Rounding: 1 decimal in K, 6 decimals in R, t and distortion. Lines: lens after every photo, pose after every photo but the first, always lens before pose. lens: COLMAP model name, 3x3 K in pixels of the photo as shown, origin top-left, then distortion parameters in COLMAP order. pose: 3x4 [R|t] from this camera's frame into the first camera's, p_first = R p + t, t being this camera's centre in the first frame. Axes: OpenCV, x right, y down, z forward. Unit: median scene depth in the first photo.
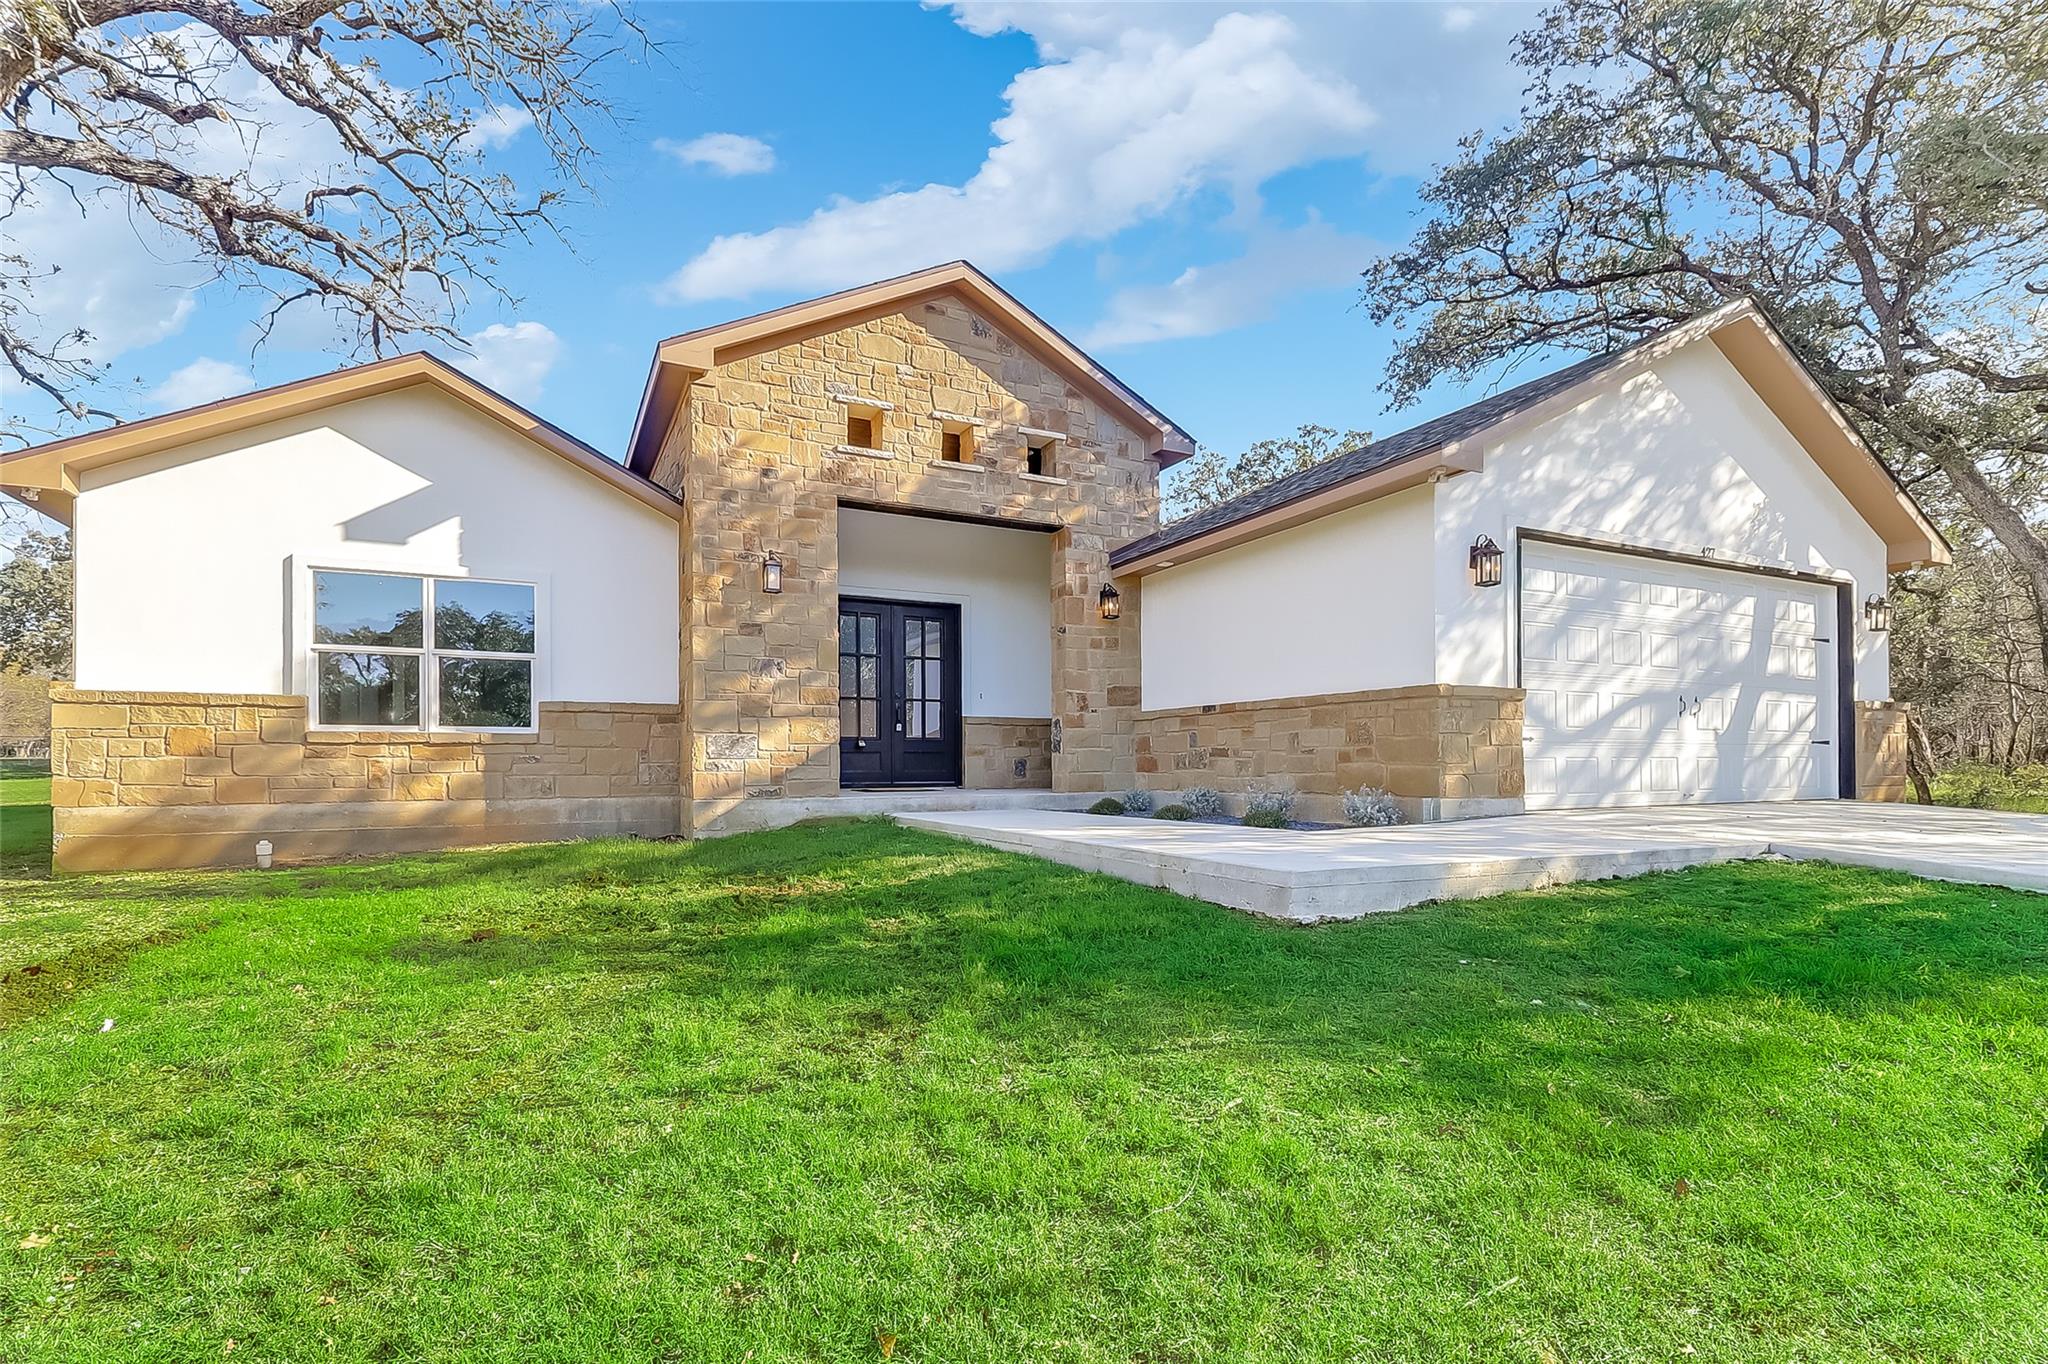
lens RADIAL K [[966.1, 0, 1058.0], [0, 966.1, 727.7], [0, 0, 1]] dist [0.002000, -0.000710]
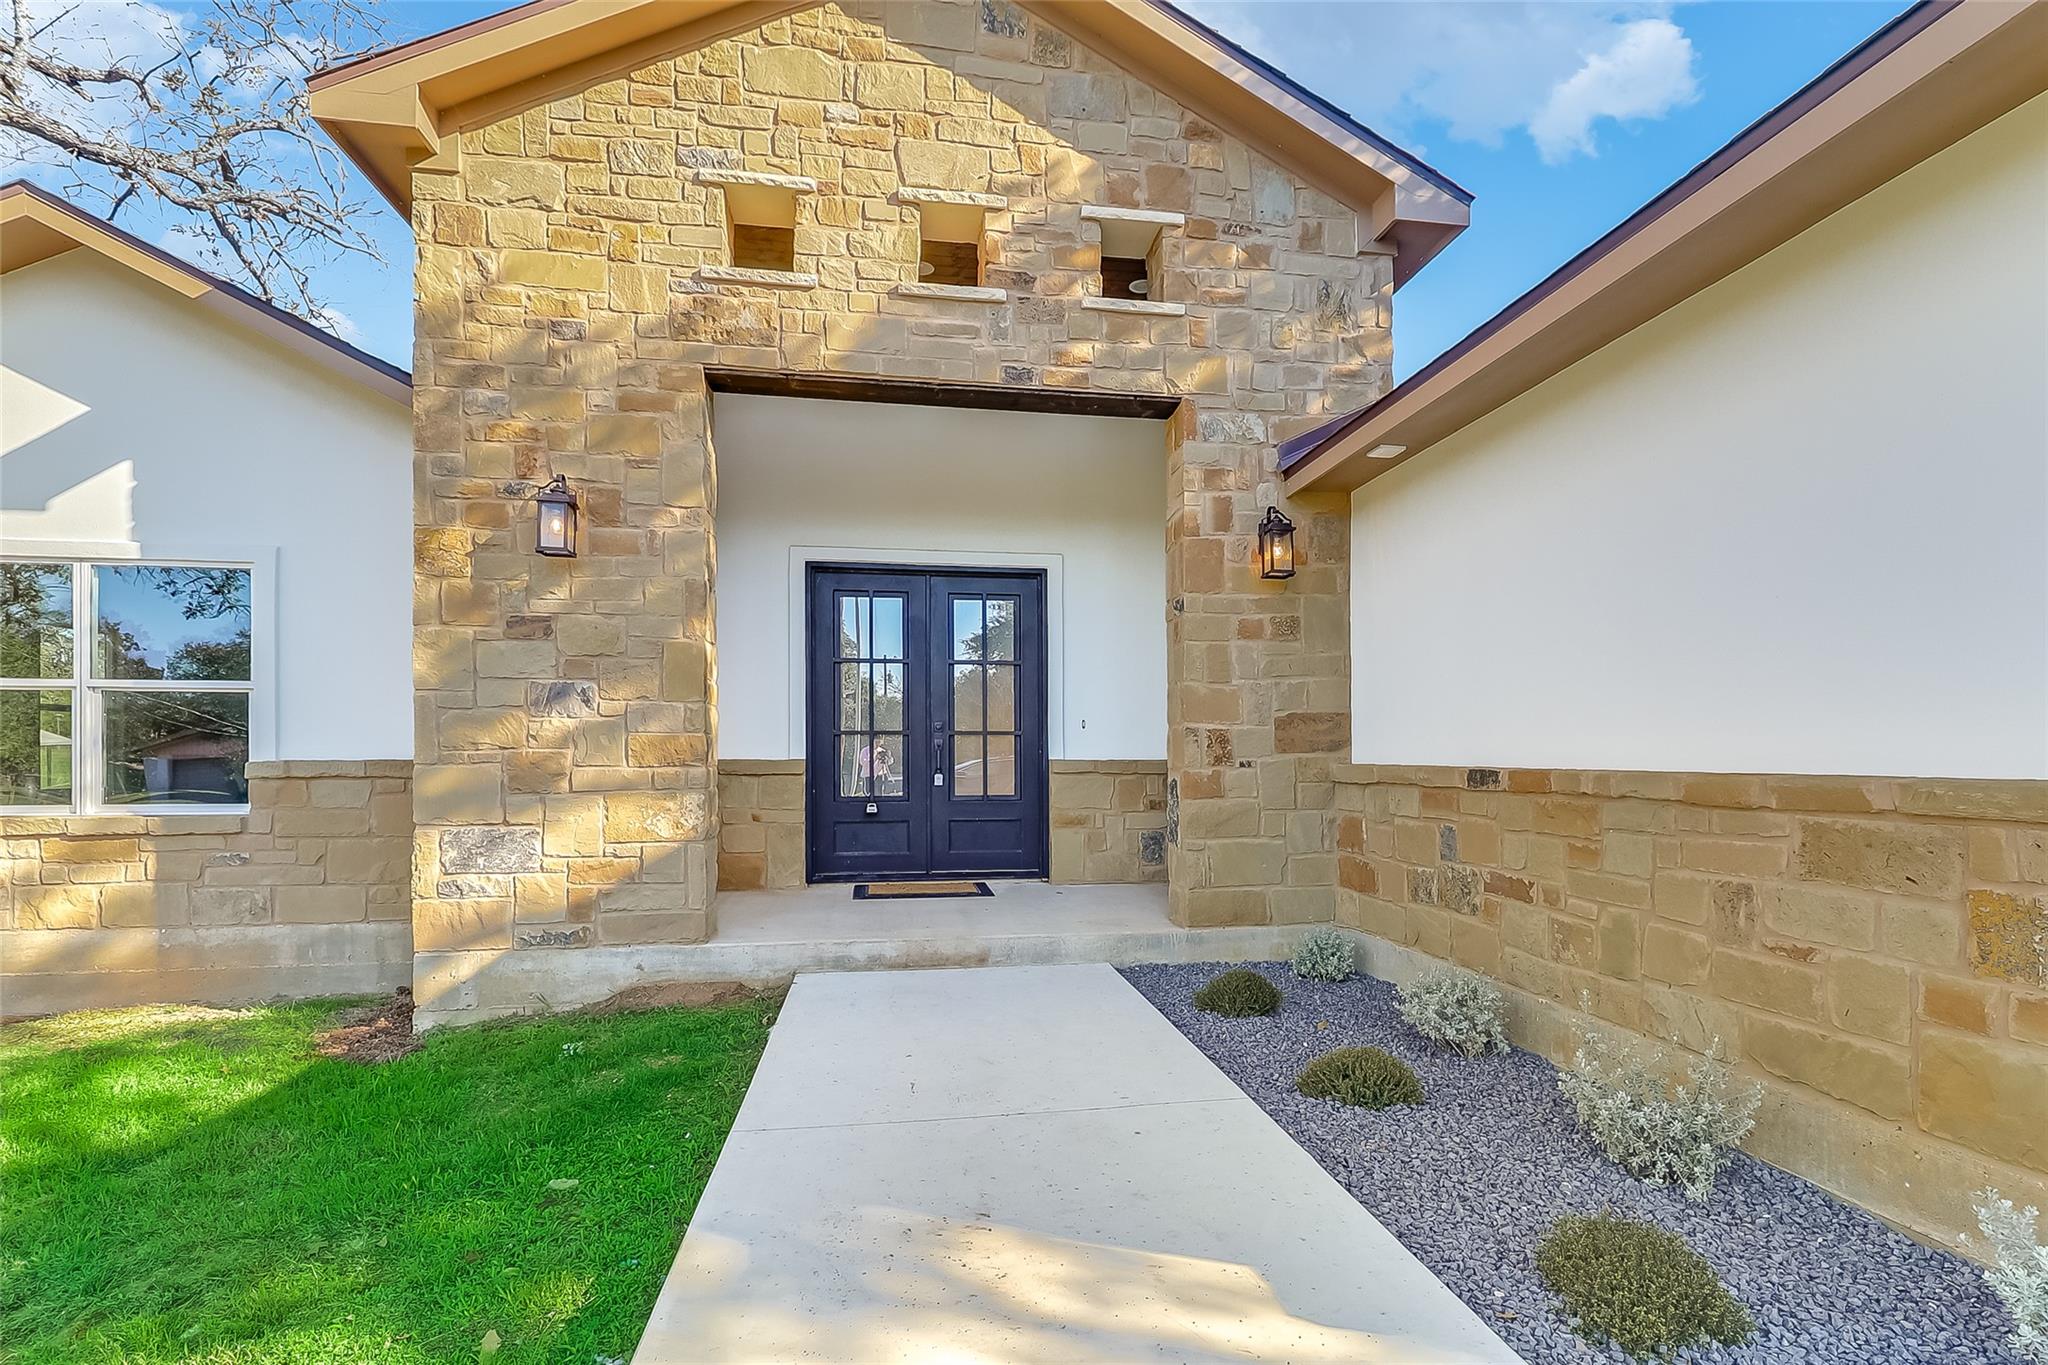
lens RADIAL K [[966.1, 0, 1058.0], [0, 966.1, 728.2], [0, 0, 1]] dist [0.002000, -0.000710]
pose [[0.947186, -0.002352, -0.320676, 0.113435], [0.007209, 0.999877, 0.013961, -0.046855], [0.320604, -0.015535, 0.947086, 0.531528]]
